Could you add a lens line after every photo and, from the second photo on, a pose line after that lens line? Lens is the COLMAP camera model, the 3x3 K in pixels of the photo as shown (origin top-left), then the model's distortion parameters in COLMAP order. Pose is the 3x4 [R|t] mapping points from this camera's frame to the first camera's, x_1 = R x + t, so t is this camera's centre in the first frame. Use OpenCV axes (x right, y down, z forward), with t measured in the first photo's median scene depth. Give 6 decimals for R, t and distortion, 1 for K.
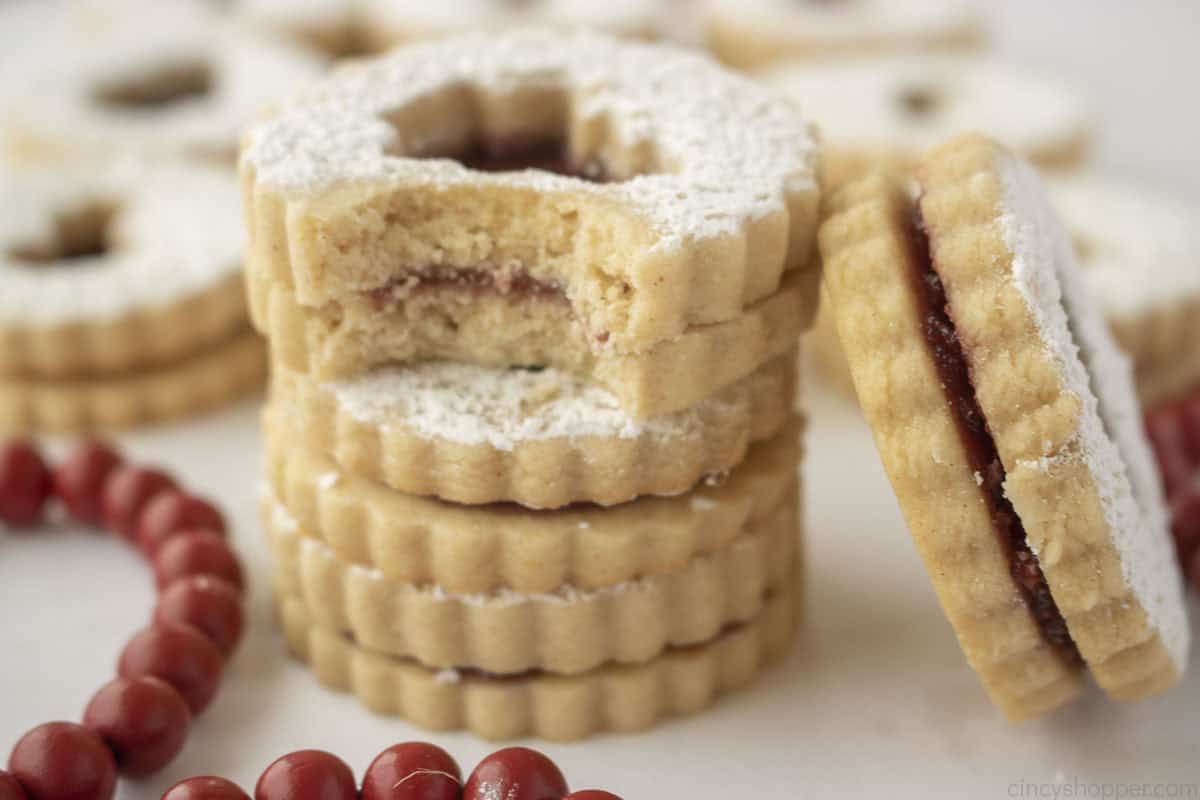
lens RADIAL K [[2097.9, 0, 600.0], [0, 2097.9, 400.0], [0, 0, 1]] dist [-0.008451, -0.003574]
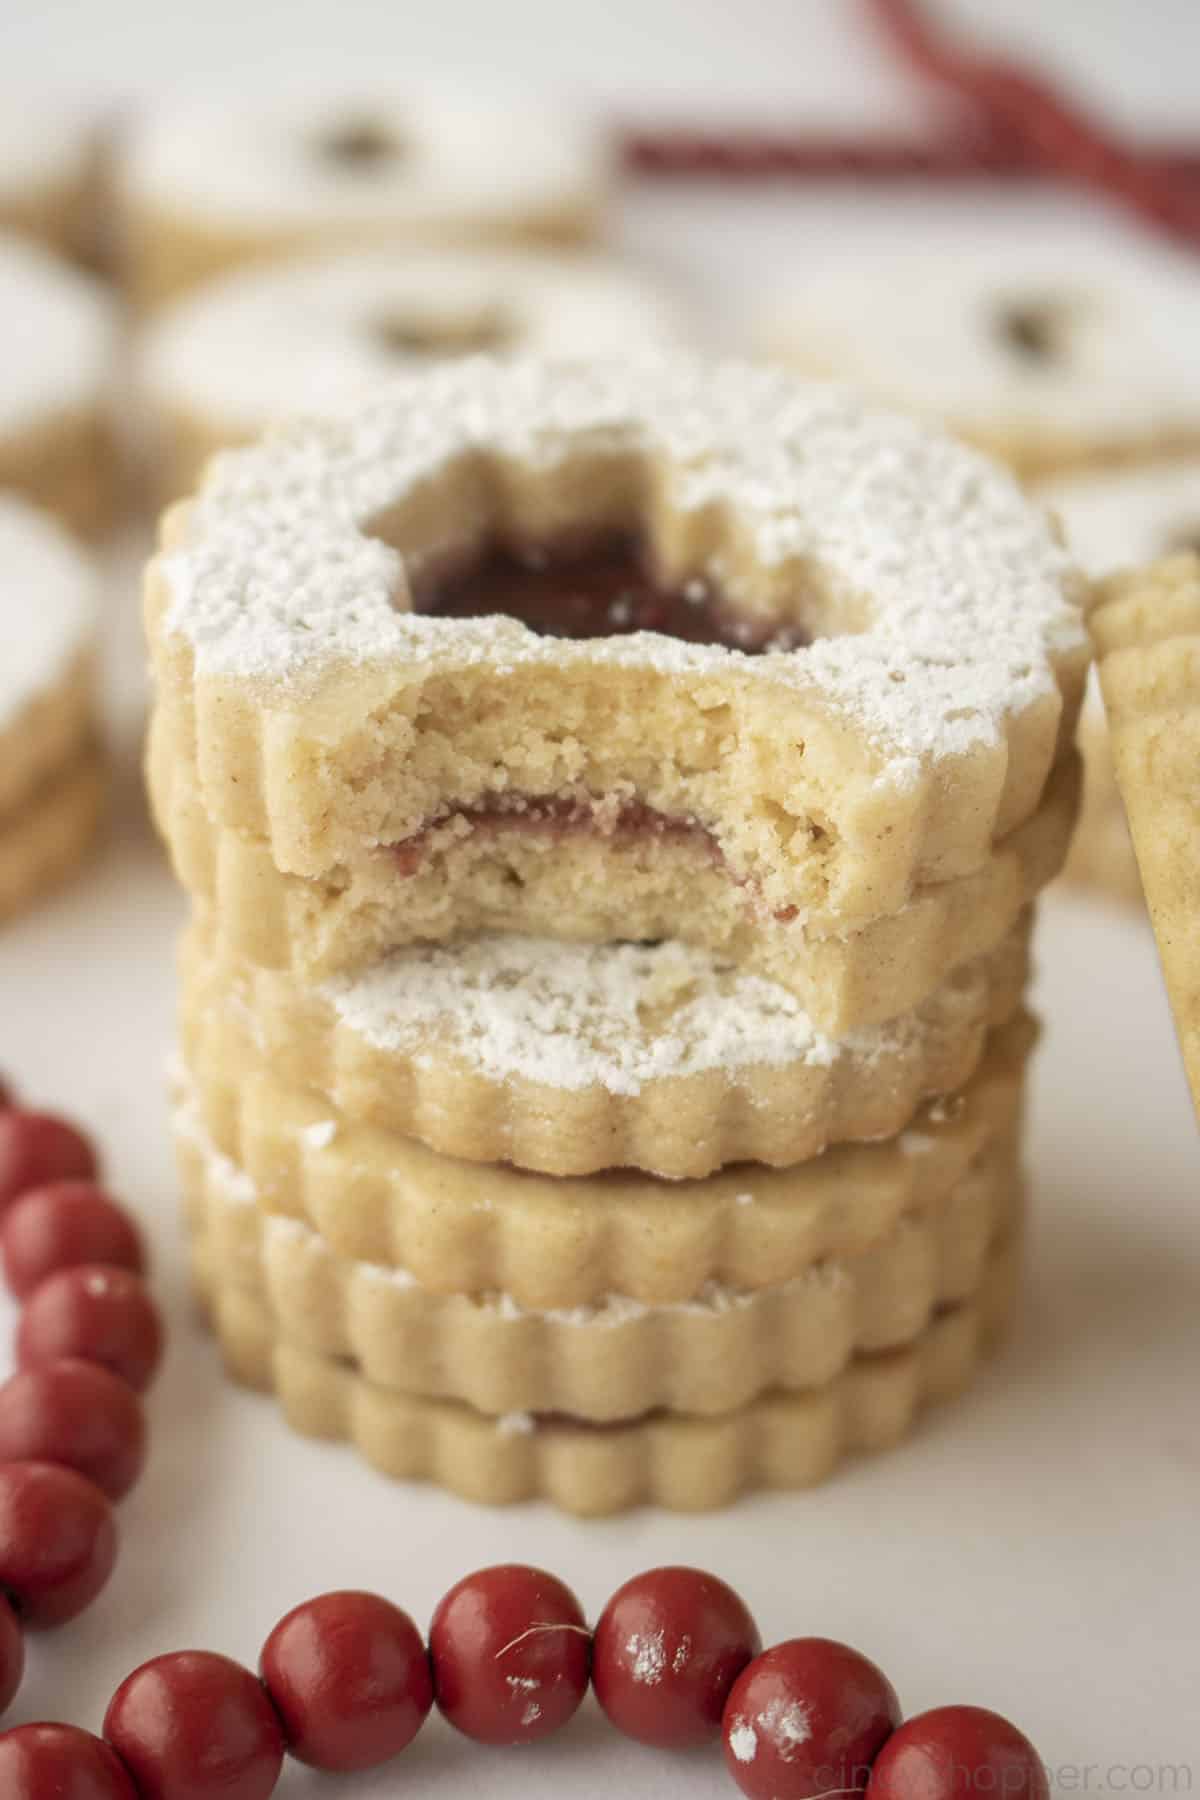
lens RADIAL K [[3146.8, 0, 600.0], [0, 3146.8, 900.0], [0, 0, 1]] dist [-0.008451, -0.003574]
pose [[0.993502, -0.042281, 0.105672, -0.146880], [0.030494, 0.993378, 0.110772, -0.134955], [-0.109655, -0.106829, 0.988212, 0.081377]]
